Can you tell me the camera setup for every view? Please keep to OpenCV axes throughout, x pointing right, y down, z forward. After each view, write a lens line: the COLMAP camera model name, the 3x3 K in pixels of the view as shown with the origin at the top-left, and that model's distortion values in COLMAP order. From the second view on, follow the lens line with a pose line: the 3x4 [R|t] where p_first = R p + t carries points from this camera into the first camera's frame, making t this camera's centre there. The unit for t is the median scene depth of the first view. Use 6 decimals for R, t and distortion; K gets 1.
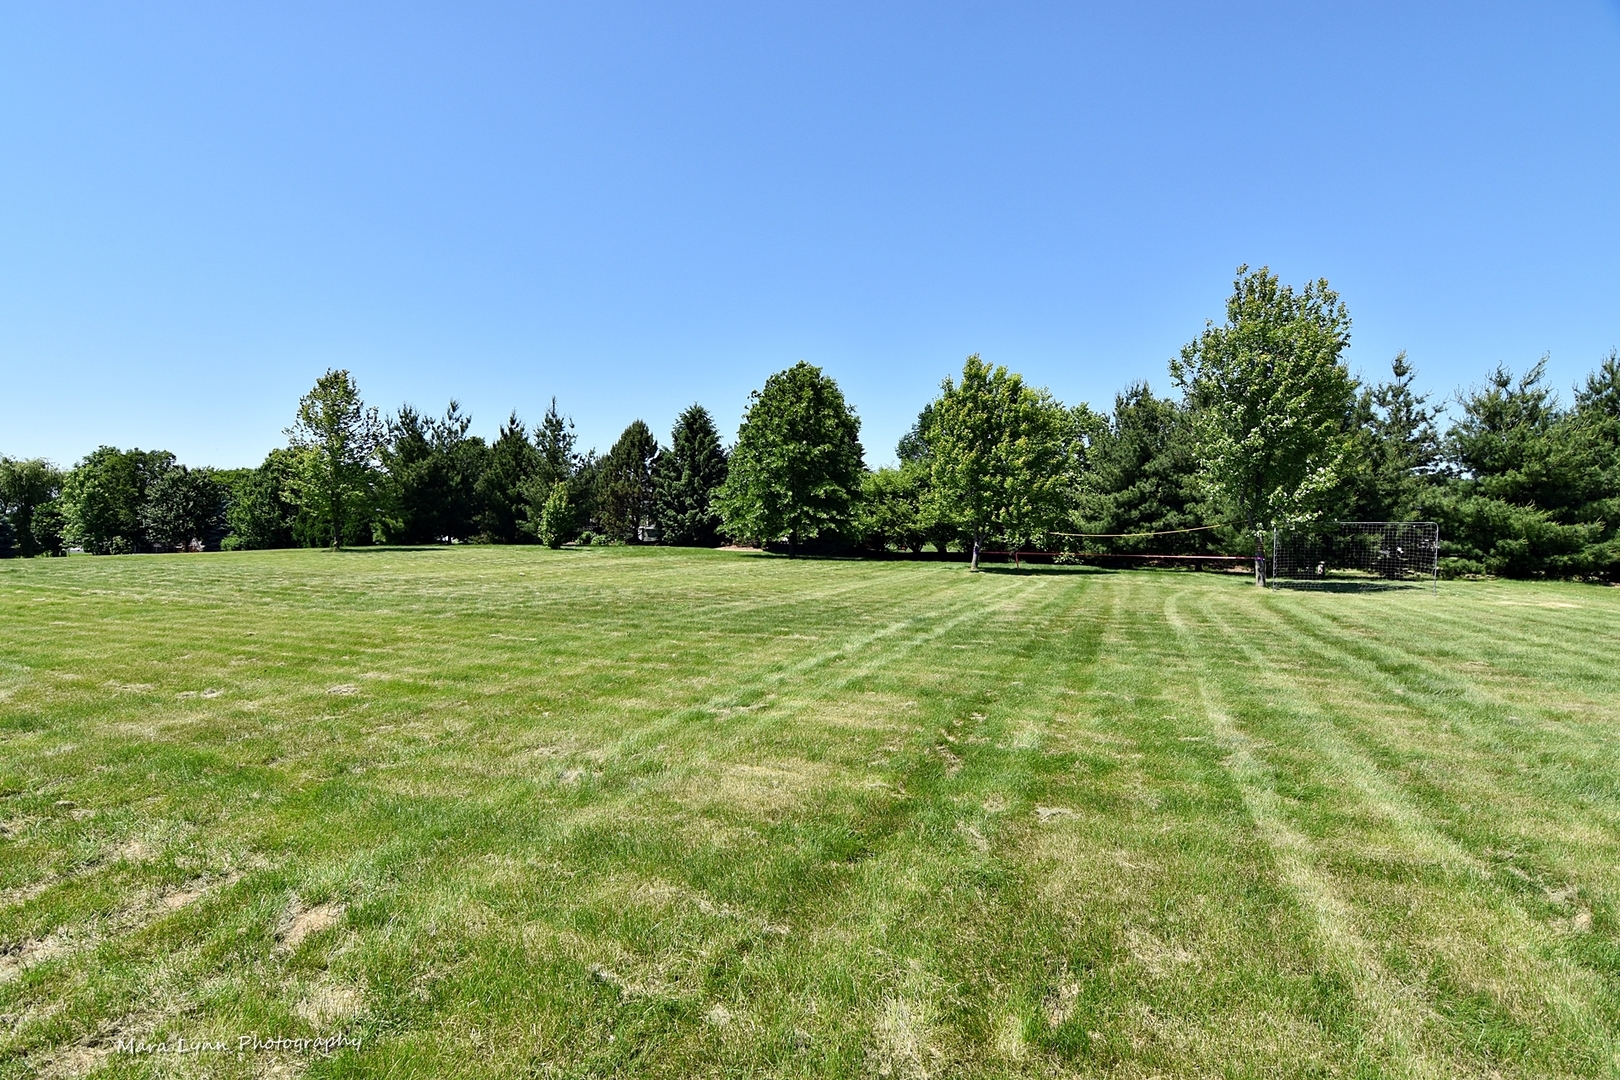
lens RADIAL K [[780.5, 0, 807.8], [0, 780.5, 535.7], [0, 0, 1]] dist [-0.010362, -0.007351]
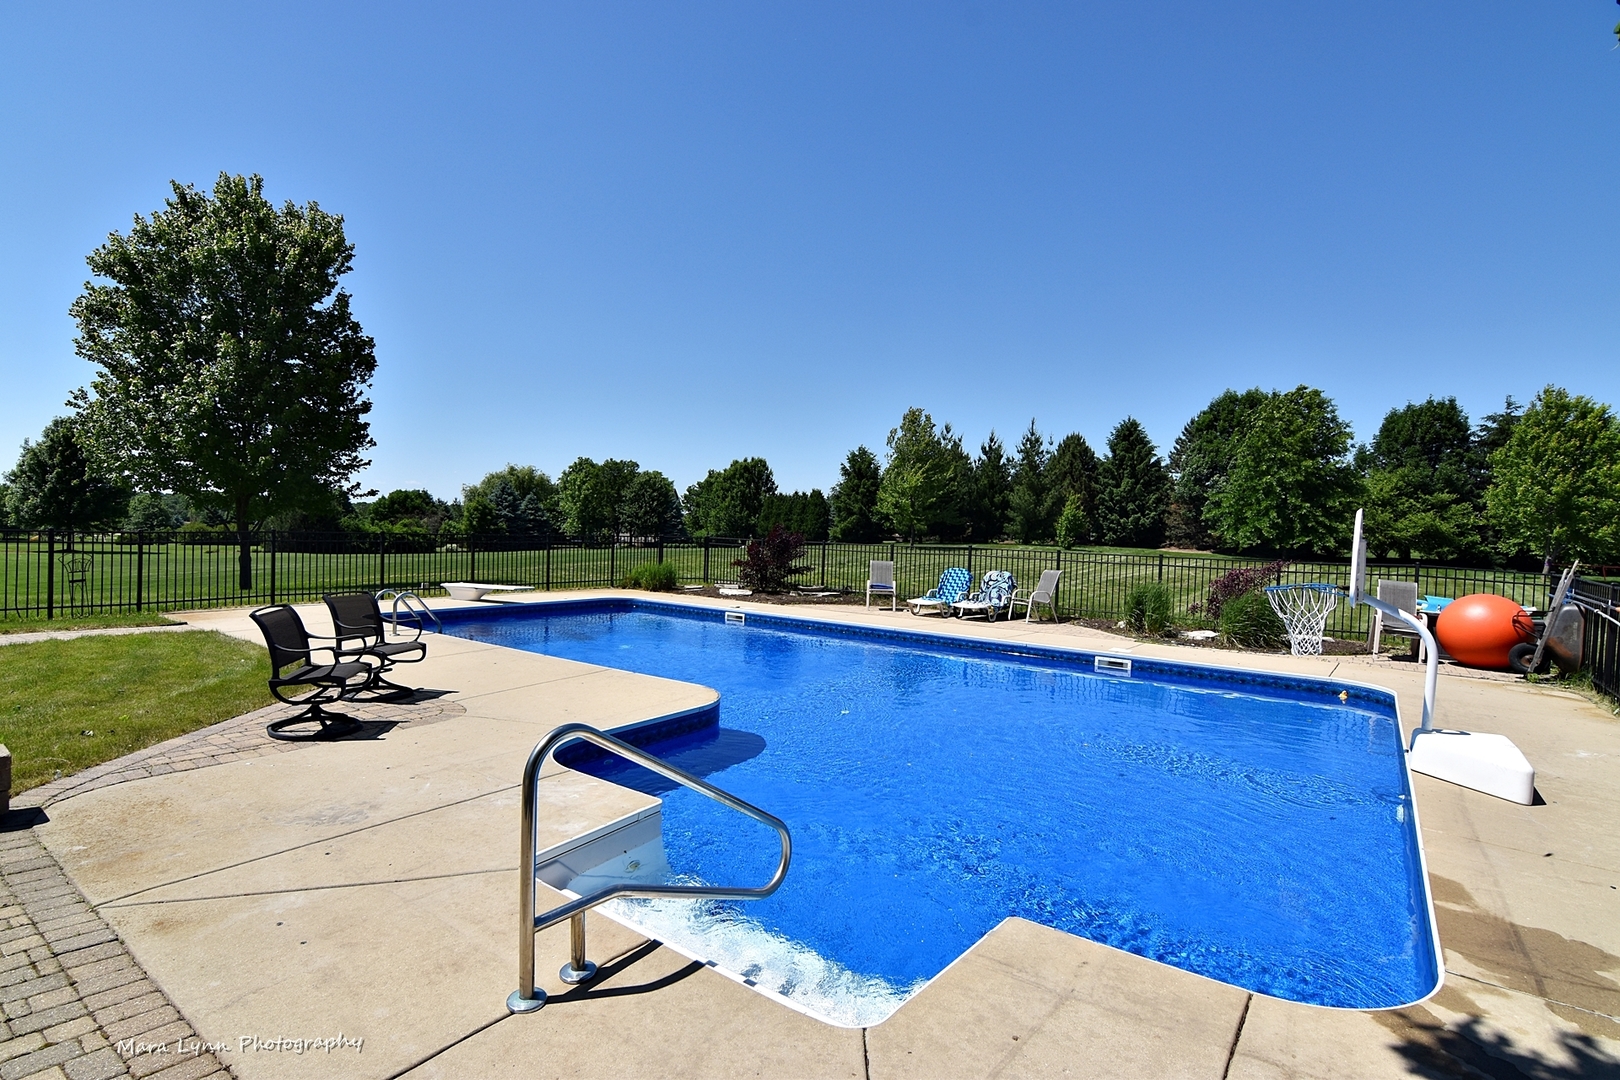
lens RADIAL K [[780.5, 0, 802.5], [0, 780.5, 543.5], [0, 0, 1]] dist [-0.010362, -0.007351]
pose [[0.955701, 0.018884, -0.293734, -0.313949], [-0.012534, 0.999646, 0.023484, -0.013192], [0.294073, -0.018761, 0.955599, -0.233547]]
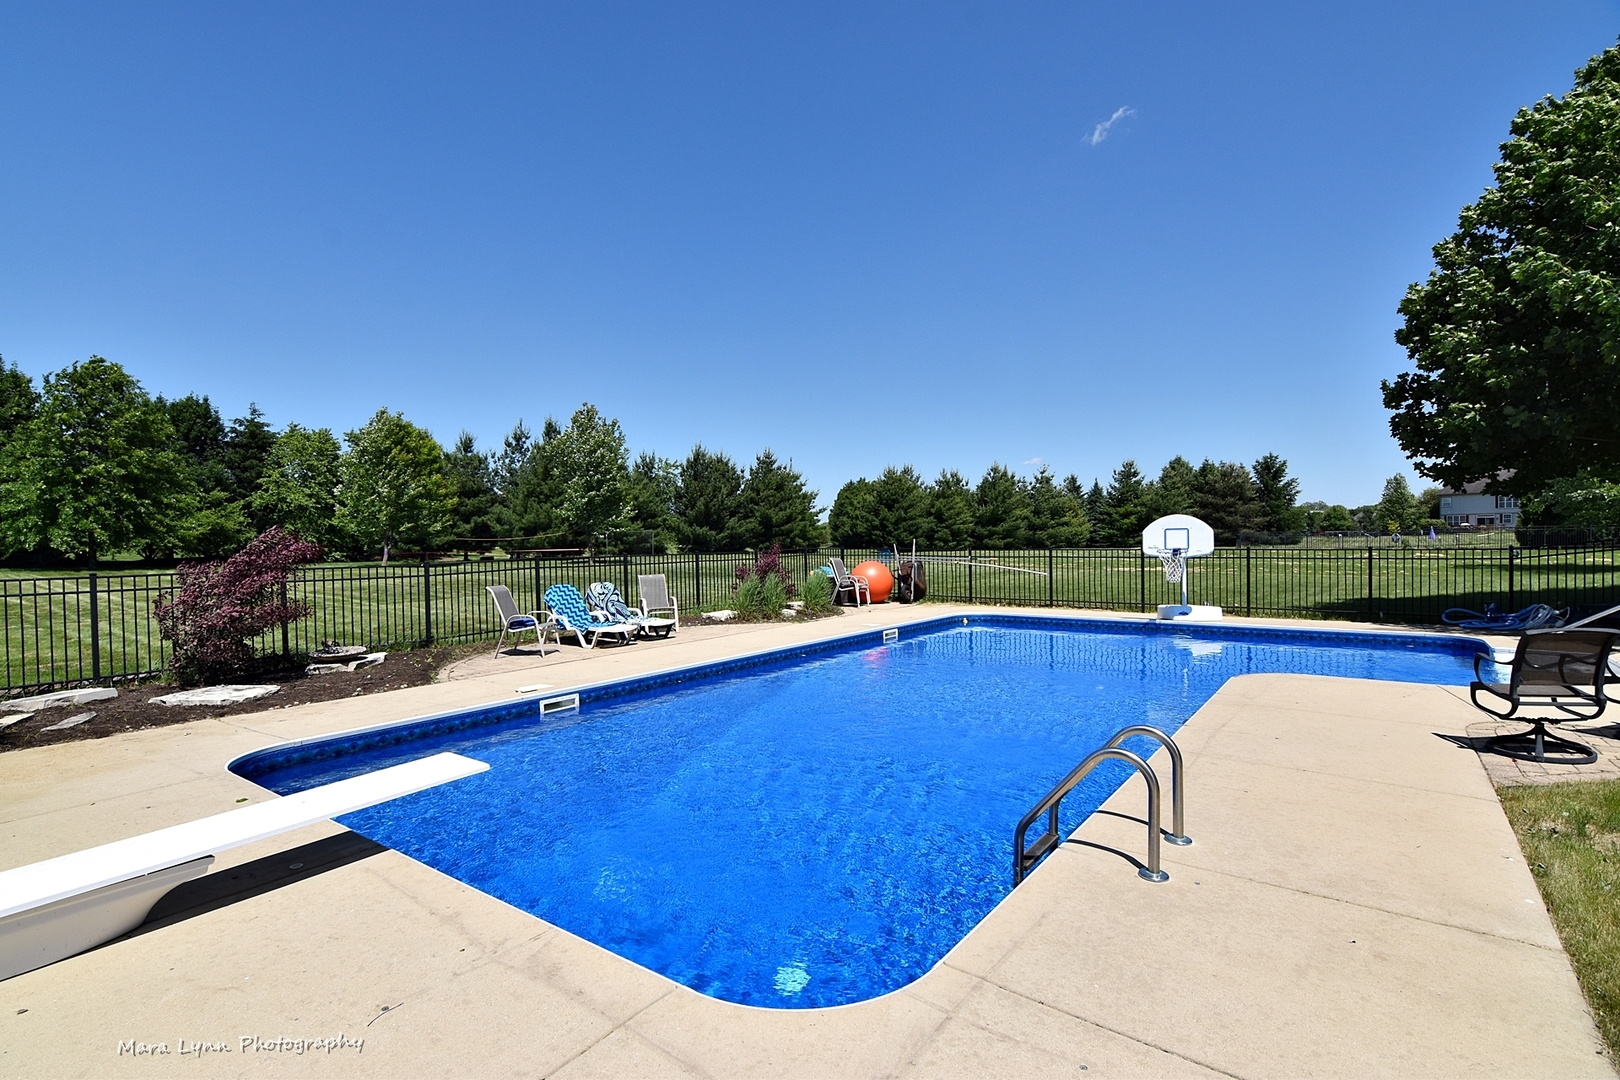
lens RADIAL K [[780.5, 0, 801.9], [0, 780.5, 548.4], [0, 0, 1]] dist [-0.010362, -0.007351]
pose [[0.296523, -0.034711, 0.954395, -0.567807], [0.010286, 0.999397, 0.033152, -0.016417], [-0.954970, -0.000014, 0.296702, -0.058320]]
